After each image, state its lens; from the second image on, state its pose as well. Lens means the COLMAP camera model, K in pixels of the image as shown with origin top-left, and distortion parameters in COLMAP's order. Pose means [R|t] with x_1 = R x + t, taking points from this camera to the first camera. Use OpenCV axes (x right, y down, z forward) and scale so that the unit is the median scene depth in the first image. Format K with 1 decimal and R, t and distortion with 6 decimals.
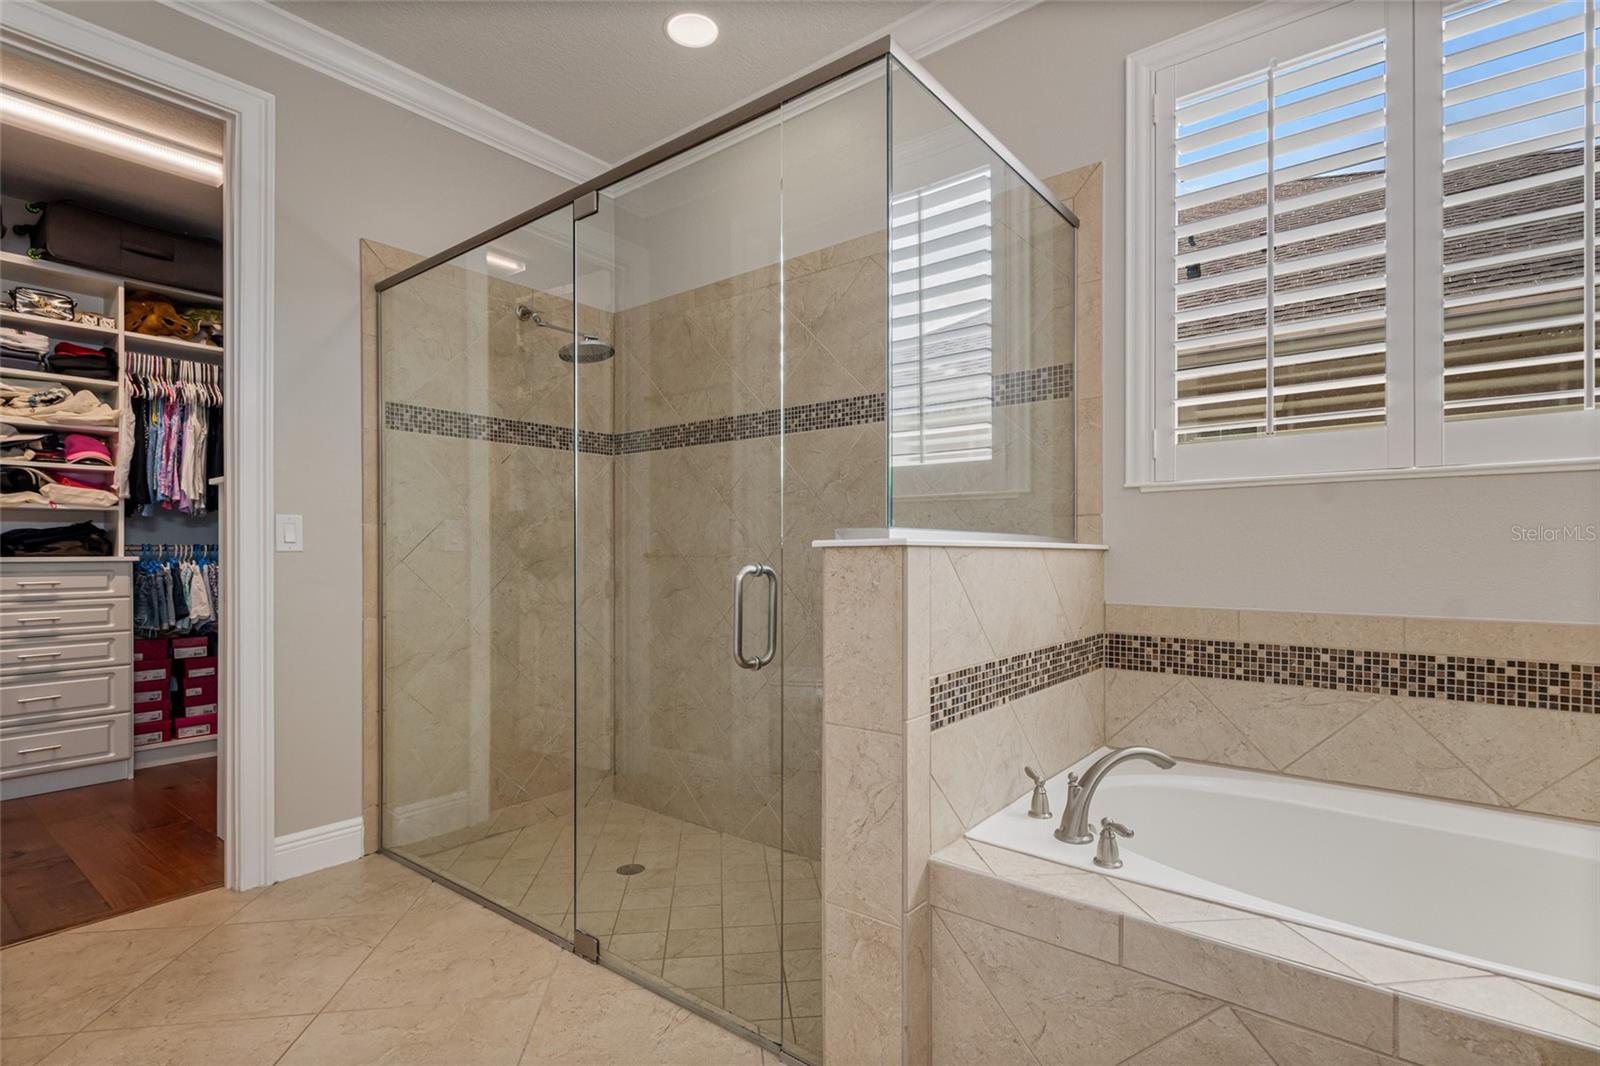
lens RADIAL K [[767.4, 0, 798.5], [0, 767.4, 553.6], [0, 0, 1]] dist [0.002036, -0.000686]
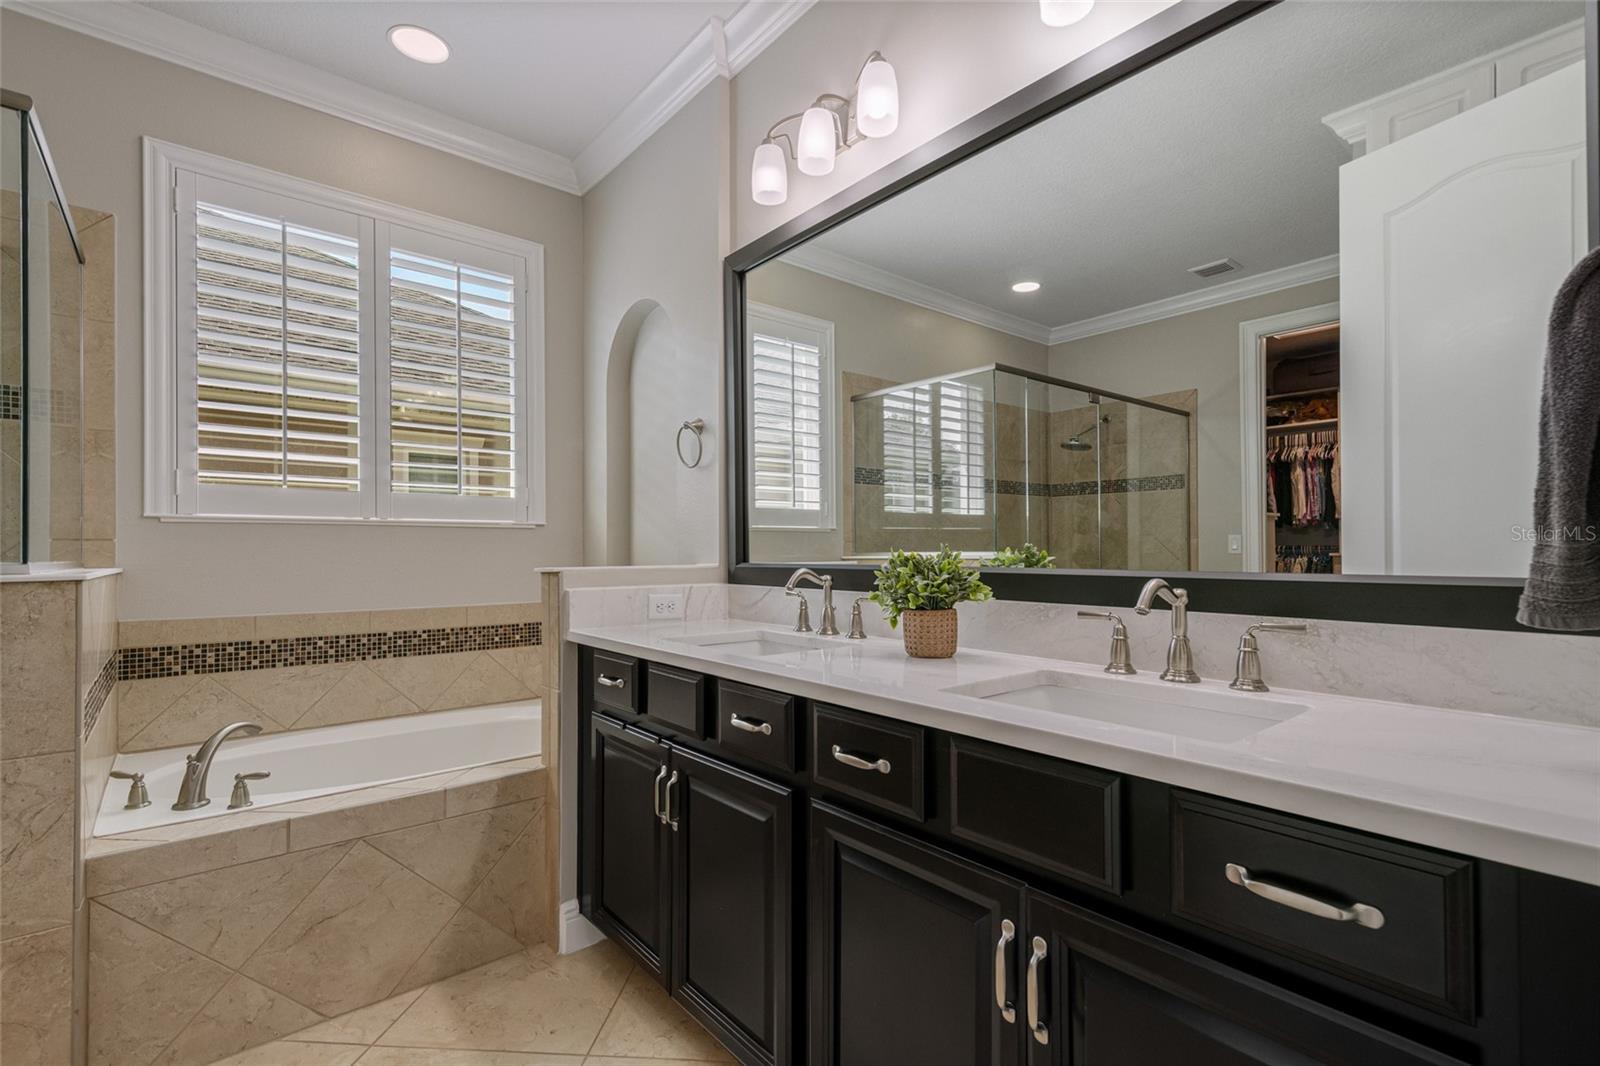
lens RADIAL K [[720.9, 0, 804.8], [0, 720.9, 549.9], [0, 0, 1]] dist [0.016040, 0.000130]
pose [[0.191181, 0.003210, 0.981550, -0.482894], [0.004871, 0.999979, -0.004219, -0.031116], [-0.981543, 0.005588, 0.191162, -0.169610]]
